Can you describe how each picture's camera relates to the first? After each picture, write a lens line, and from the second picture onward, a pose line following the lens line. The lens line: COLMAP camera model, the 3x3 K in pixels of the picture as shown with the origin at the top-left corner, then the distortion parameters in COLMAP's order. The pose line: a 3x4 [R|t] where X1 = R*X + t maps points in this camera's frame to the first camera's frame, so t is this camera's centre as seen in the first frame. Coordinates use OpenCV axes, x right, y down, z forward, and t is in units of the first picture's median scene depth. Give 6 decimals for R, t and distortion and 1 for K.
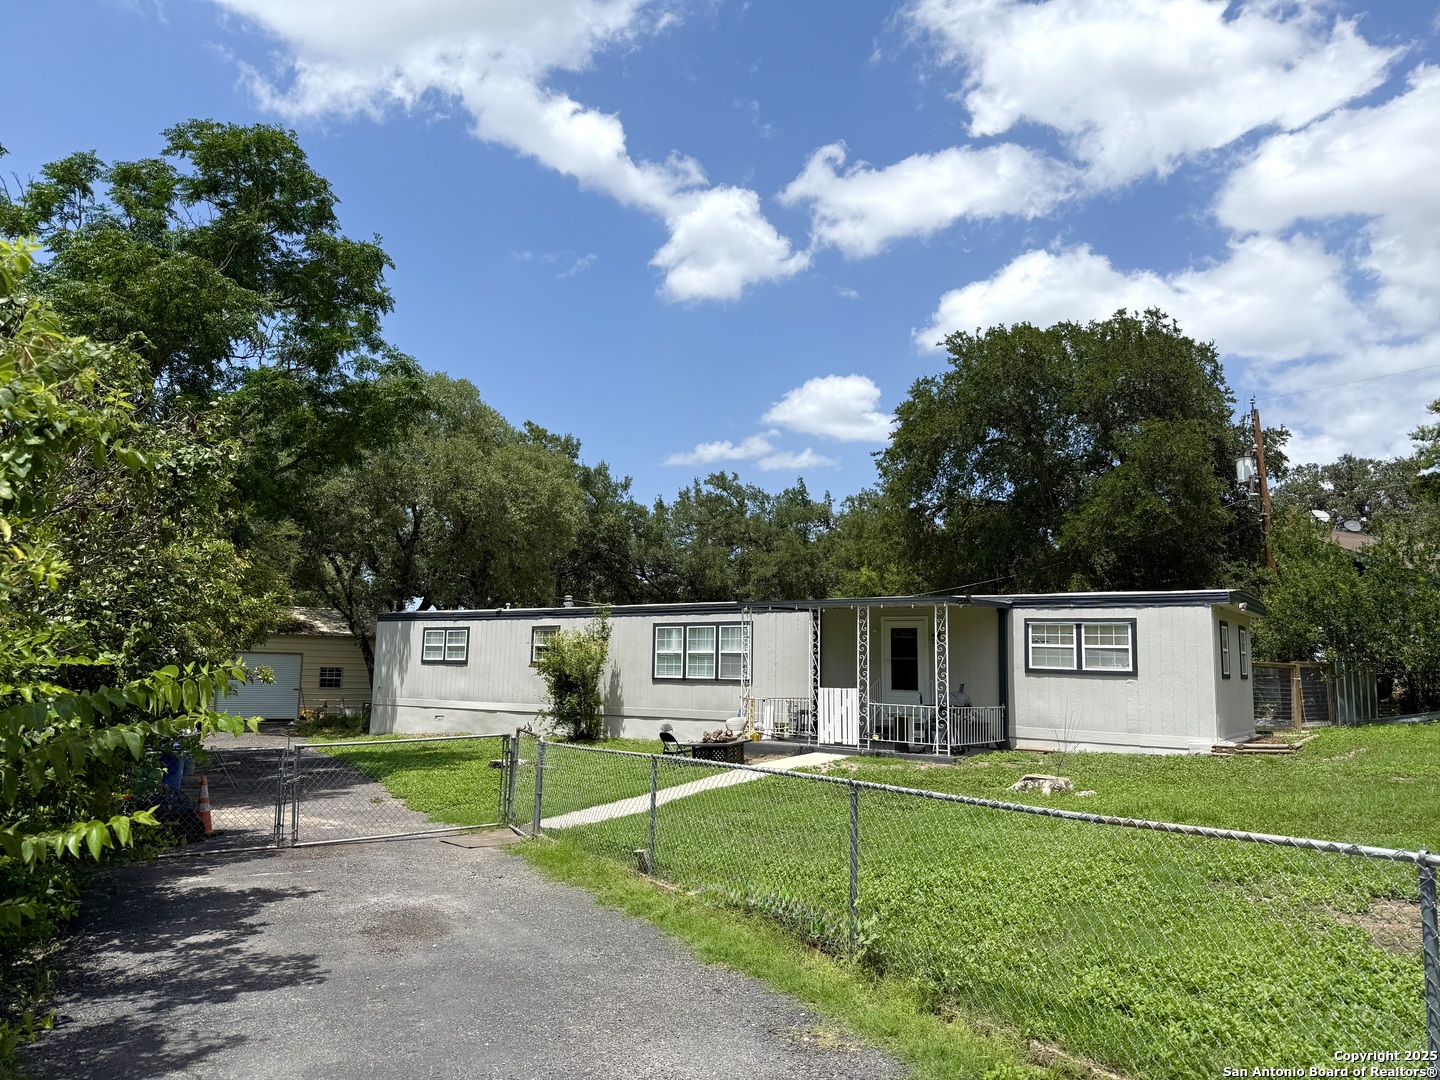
lens RADIAL K [[985.1, 0, 731.0], [0, 985.1, 558.9], [0, 0, 1]] dist [0.079612, -0.110356]
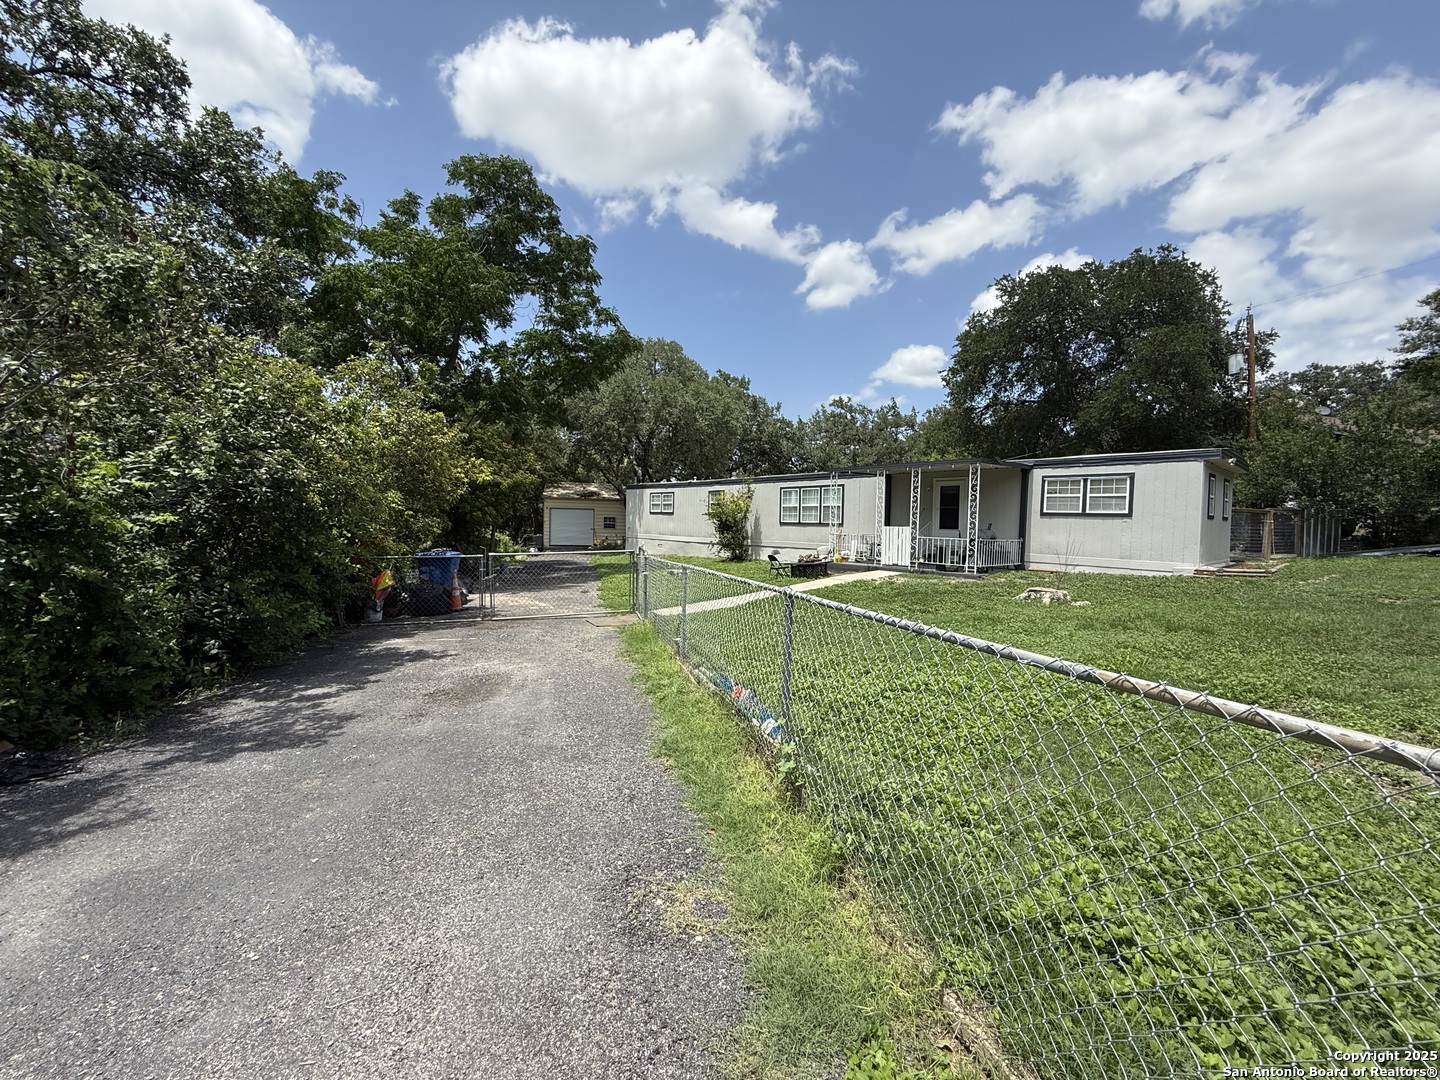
lens RADIAL K [[562.1, 0, 723.8], [0, 562.1, 543.4], [0, 0, 1]] dist [-0.000837, -0.000481]
pose [[0.971545, 0.009213, -0.236676, 0.052631], [0.025316, 0.989480, 0.142440, 0.029171], [0.235498, -0.144379, 0.961091, 0.137325]]
